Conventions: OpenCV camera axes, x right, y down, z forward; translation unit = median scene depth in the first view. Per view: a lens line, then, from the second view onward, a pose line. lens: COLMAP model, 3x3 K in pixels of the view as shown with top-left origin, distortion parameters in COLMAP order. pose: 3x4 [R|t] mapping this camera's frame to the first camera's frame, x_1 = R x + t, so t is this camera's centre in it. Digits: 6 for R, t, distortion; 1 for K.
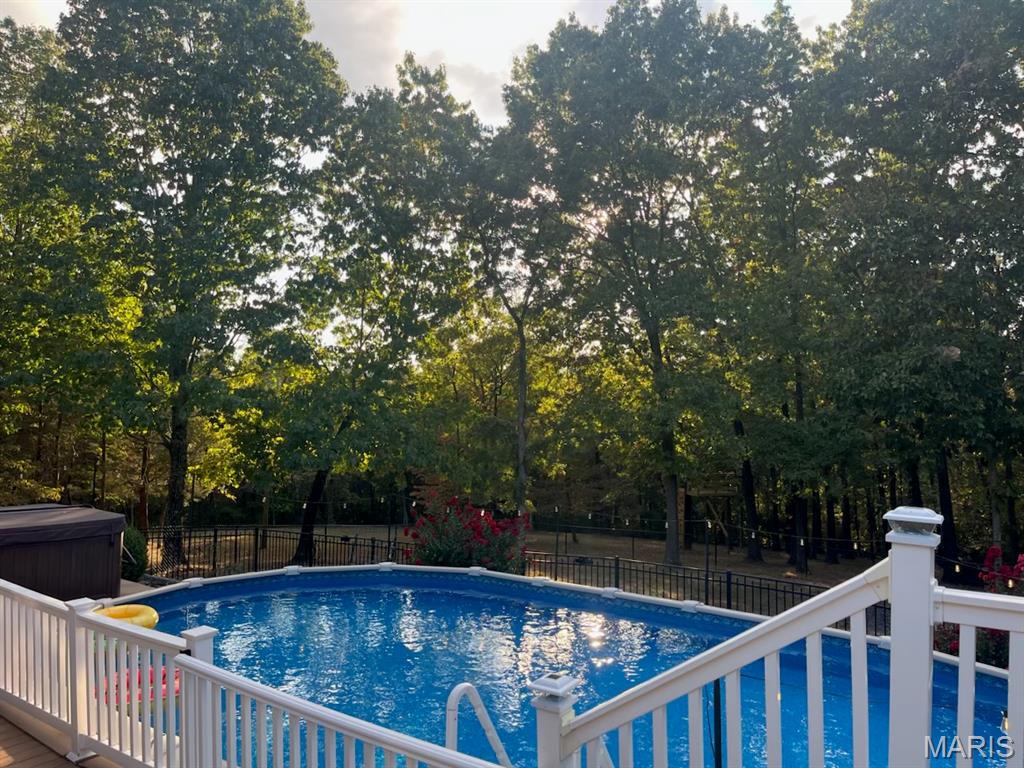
lens RADIAL K [[783.1, 0, 512.0], [0, 783.1, 384.0], [0, 0, 1]] dist [0.067988, -0.090023]
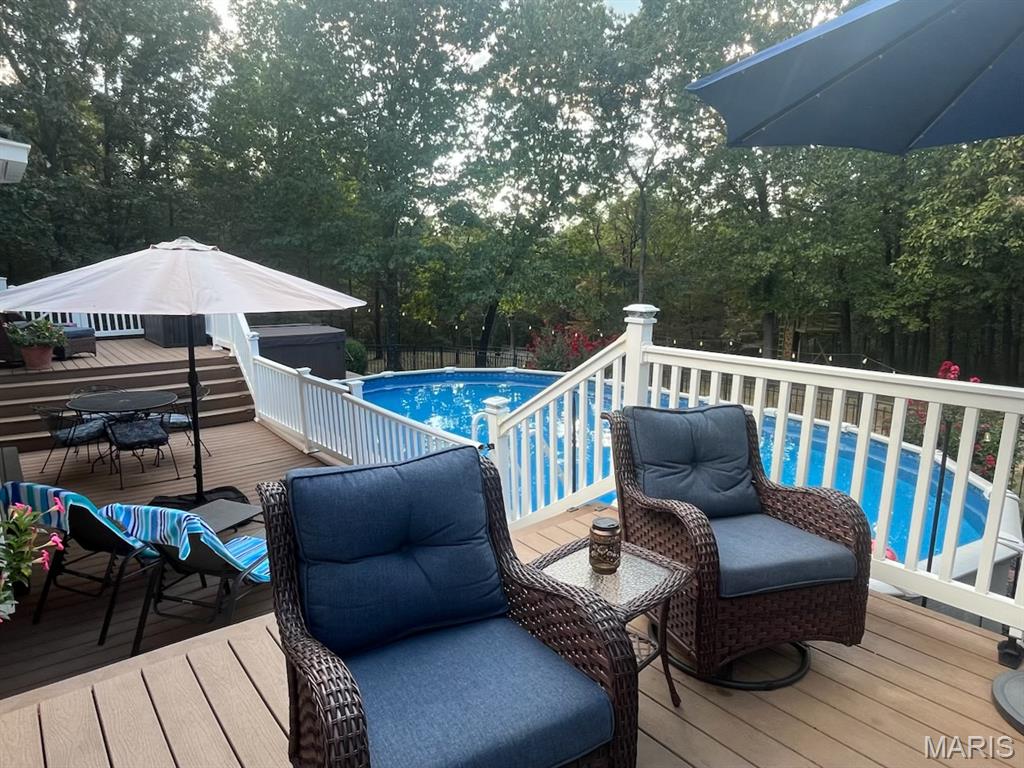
lens RADIAL K [[652.1, 0, 512.0], [0, 652.1, 384.0], [0, 0, 1]] dist [0.000225, -0.000268]
pose [[0.967539, 0.035431, -0.250226, 0.083950], [0.019324, 0.976853, 0.213037, 0.000313], [0.251982, -0.210957, 0.944459, -0.084026]]
